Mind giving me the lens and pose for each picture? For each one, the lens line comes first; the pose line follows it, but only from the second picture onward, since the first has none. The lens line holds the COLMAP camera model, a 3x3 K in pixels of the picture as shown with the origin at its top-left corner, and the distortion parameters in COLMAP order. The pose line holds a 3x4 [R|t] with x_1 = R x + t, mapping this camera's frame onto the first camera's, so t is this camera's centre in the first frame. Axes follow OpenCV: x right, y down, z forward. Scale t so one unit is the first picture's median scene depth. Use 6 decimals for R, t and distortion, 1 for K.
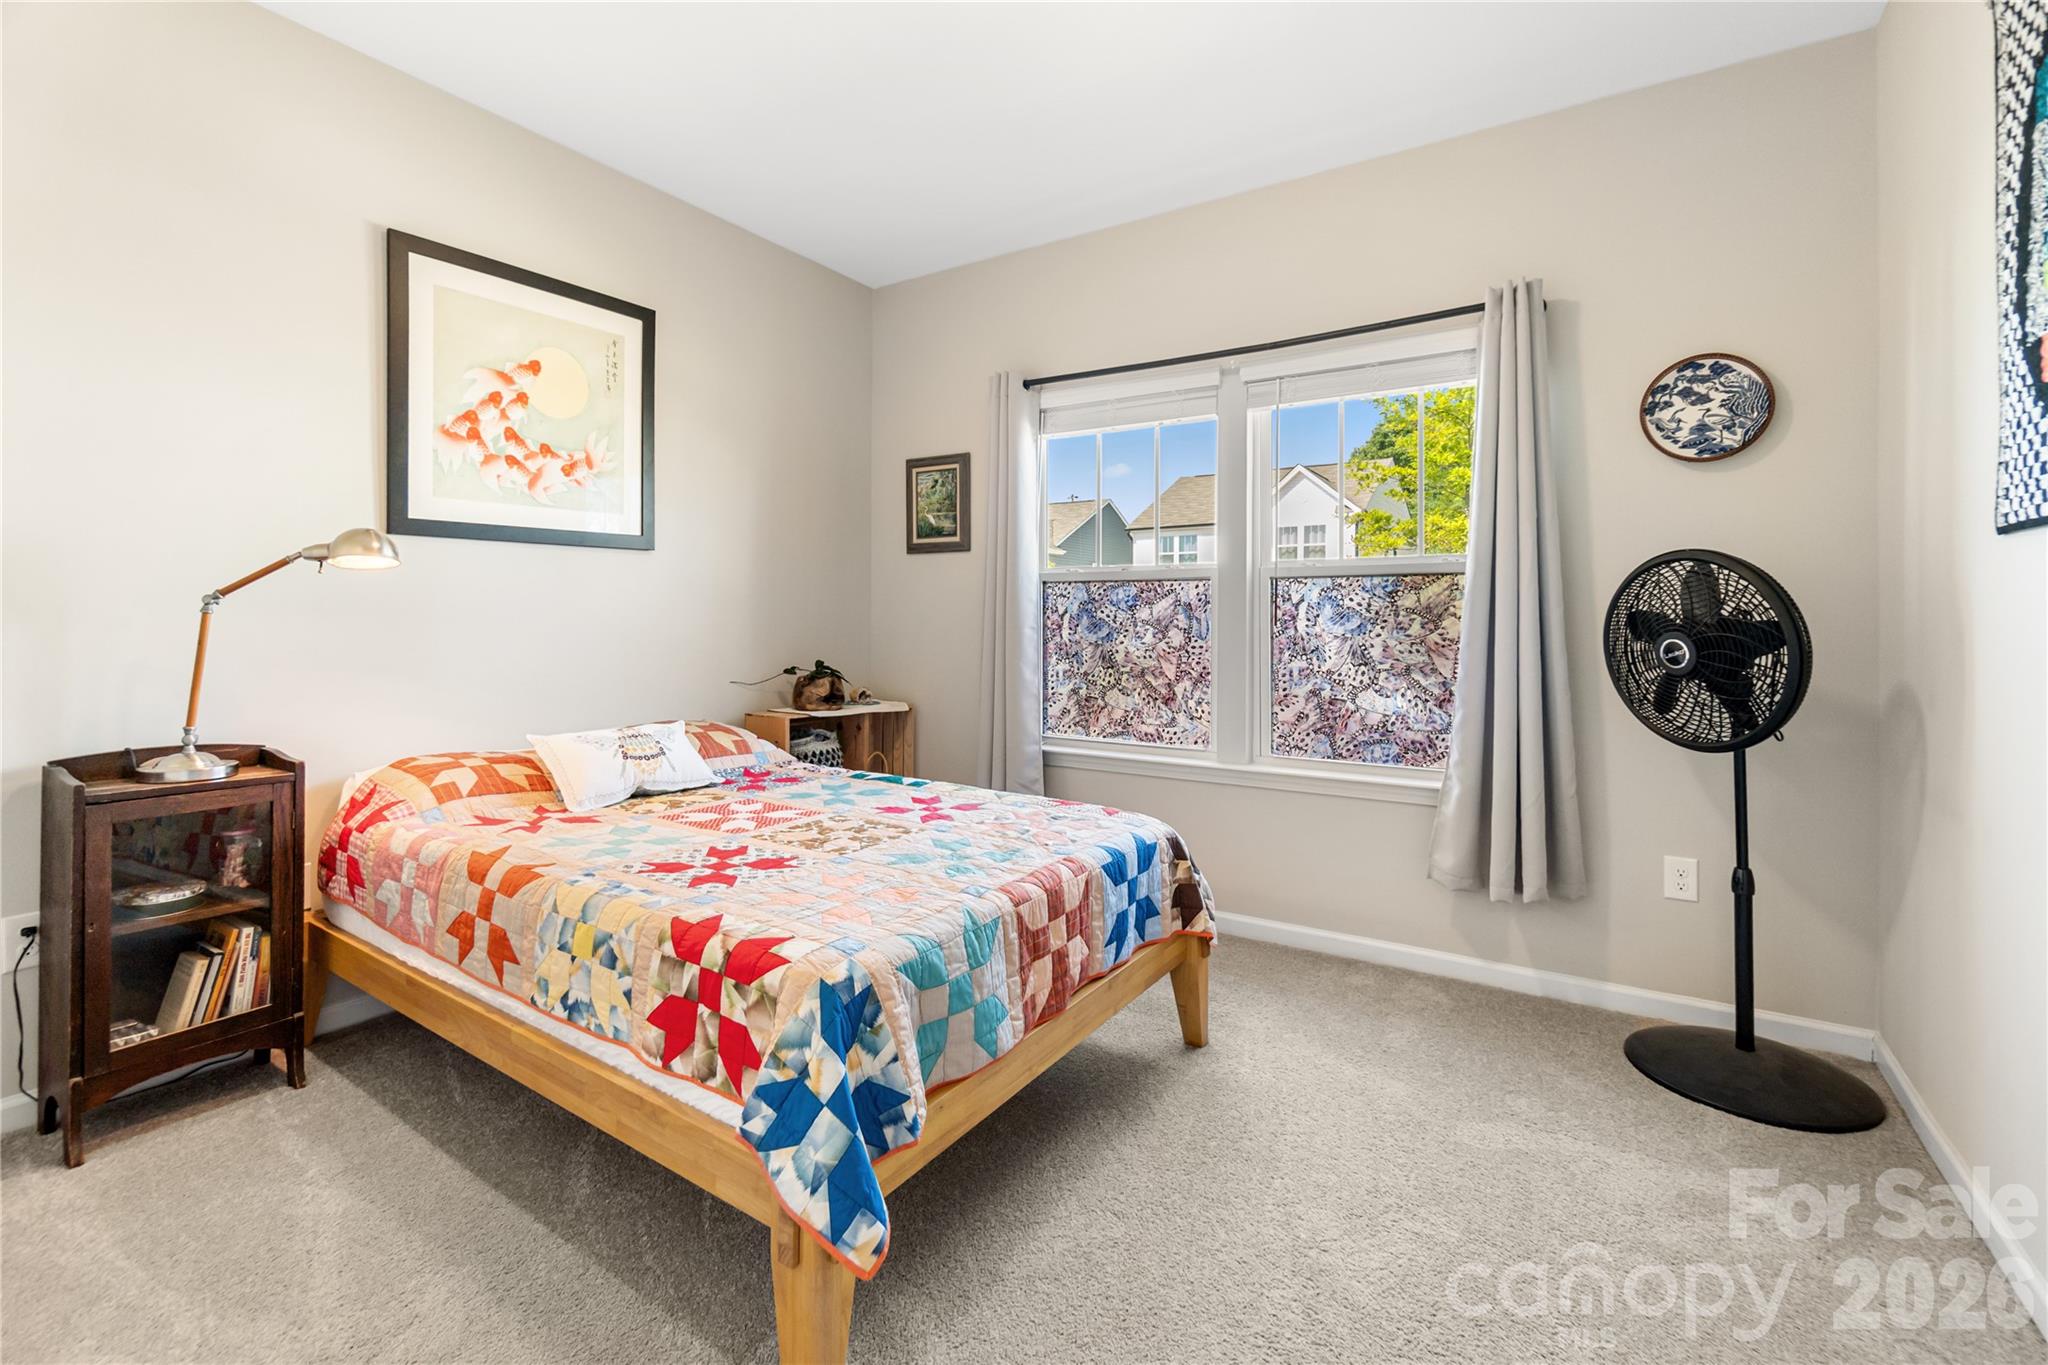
lens RADIAL K [[882.4, 0, 1021.6], [0, 882.4, 629.3], [0, 0, 1]] dist [-0.019720, -0.000109]
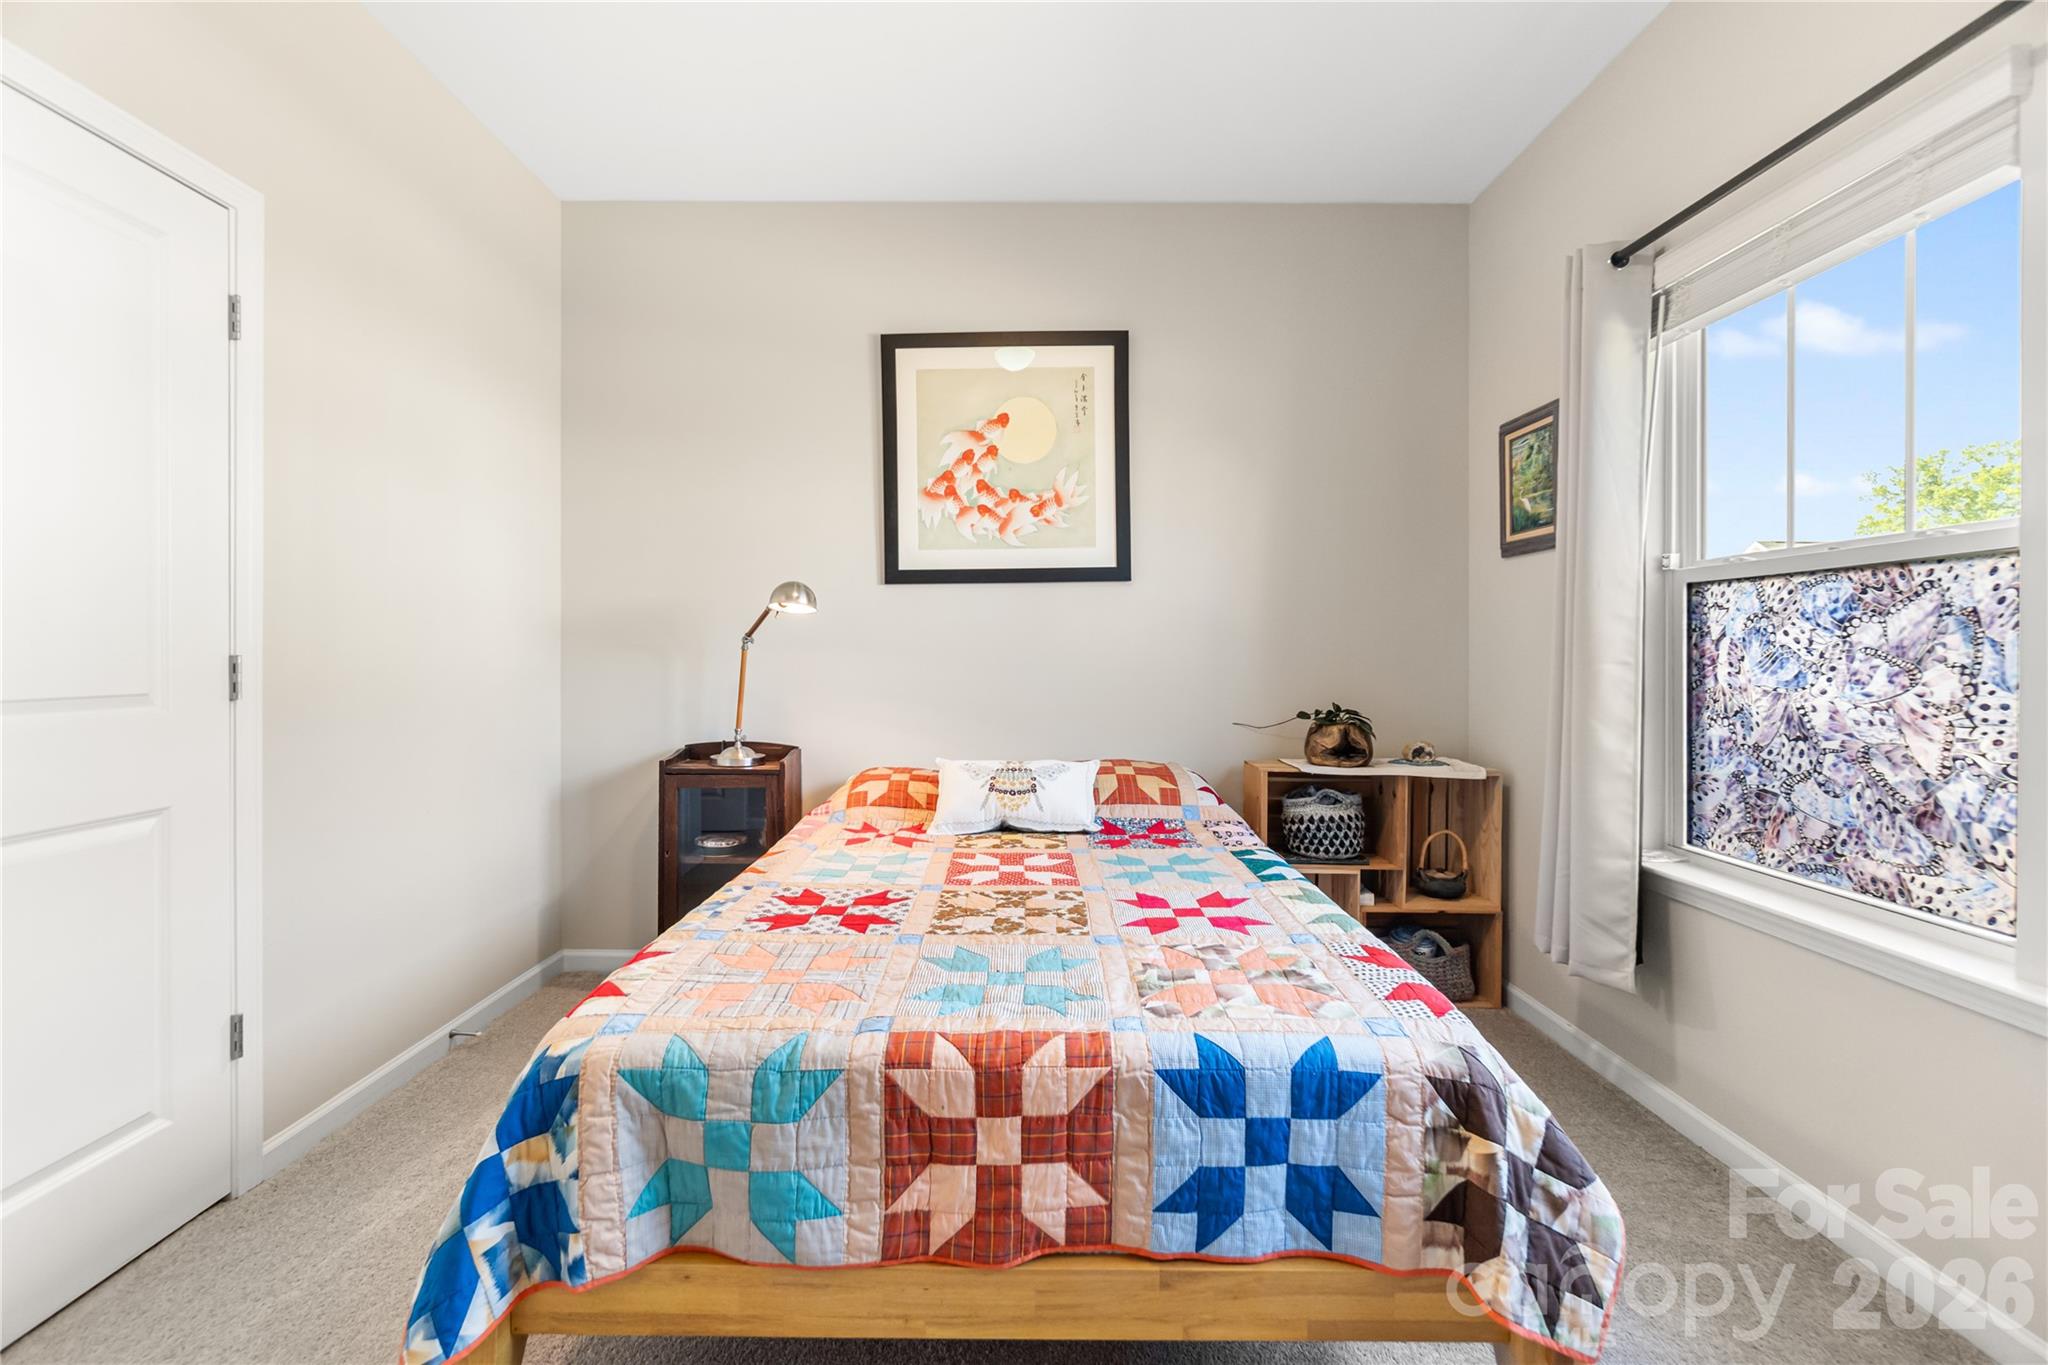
lens RADIAL K [[881.1, 0, 1011.0], [0, 881.1, 666.7], [0, 0, 1]] dist [-0.006658, 0.000079]
pose [[0.543754, 0.006411, -0.839220, 0.364946], [-0.005017, 0.999978, 0.004389, 0.000532], [0.839230, 0.001824, 0.543774, 0.419820]]
